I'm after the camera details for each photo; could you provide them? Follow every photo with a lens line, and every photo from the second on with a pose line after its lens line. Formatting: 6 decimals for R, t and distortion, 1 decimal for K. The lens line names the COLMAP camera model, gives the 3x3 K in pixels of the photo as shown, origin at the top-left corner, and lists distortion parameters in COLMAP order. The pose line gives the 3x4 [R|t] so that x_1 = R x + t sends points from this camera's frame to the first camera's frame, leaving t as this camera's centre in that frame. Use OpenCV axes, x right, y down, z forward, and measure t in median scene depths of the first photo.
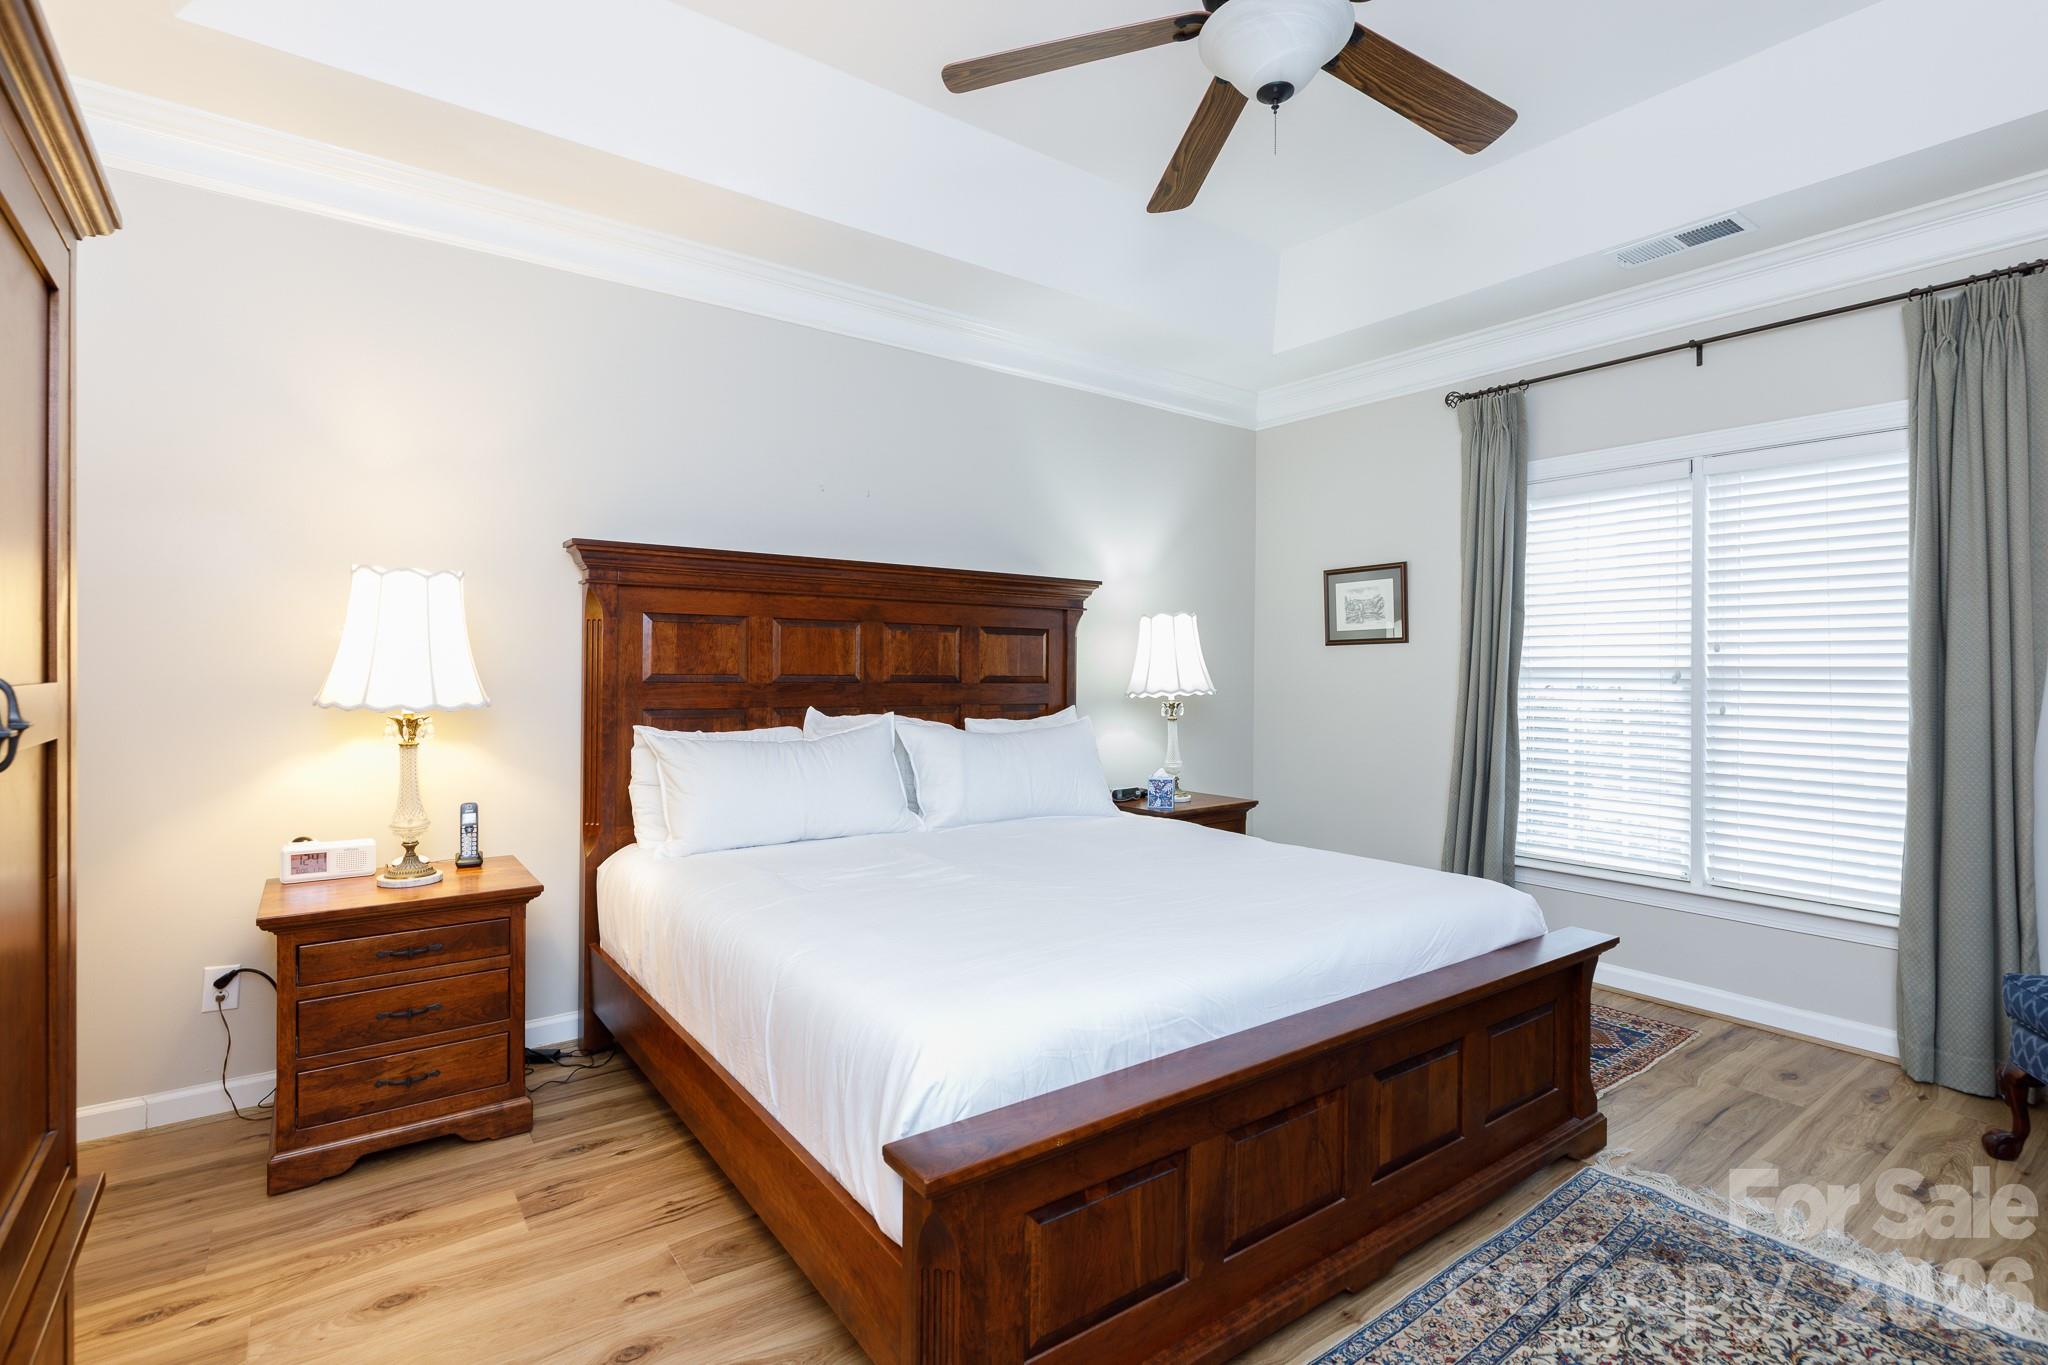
lens RADIAL K [[969.3, 0, 1020.7], [0, 969.3, 671.8], [0, 0, 1]] dist [-0.002372, 0.000144]
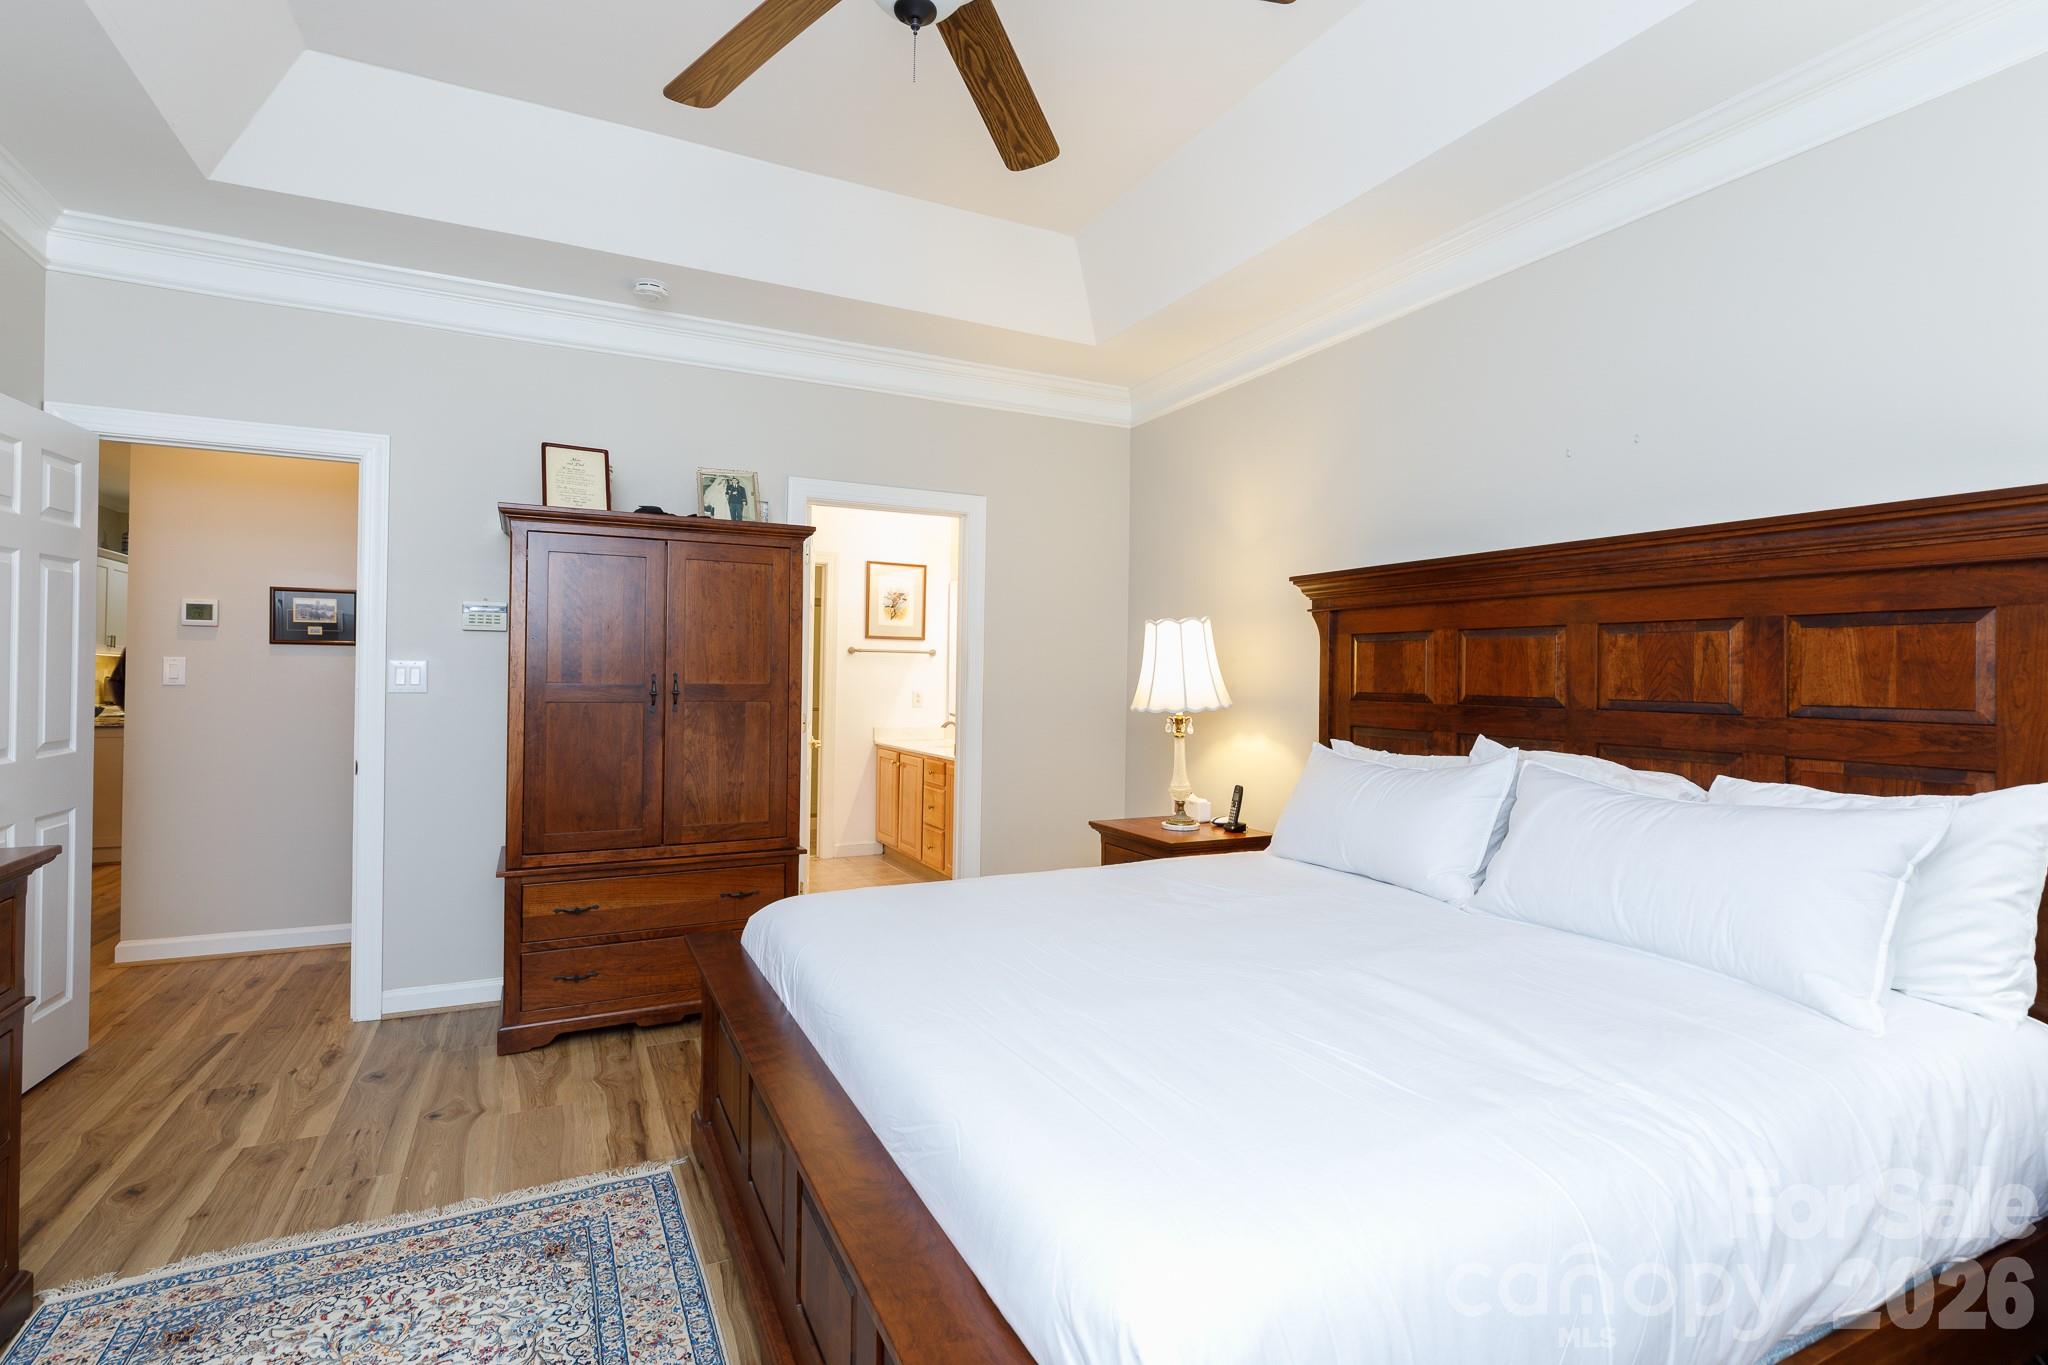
lens RADIAL K [[969.3, 0, 1020.7], [0, 969.3, 671.8], [0, 0, 1]] dist [-0.002372, 0.000144]
pose [[-0.173727, -0.027628, -0.984406, 0.619924], [-0.035069, 0.999146, -0.021853, 0.013756], [0.984169, 0.030725, -0.174548, 0.714341]]
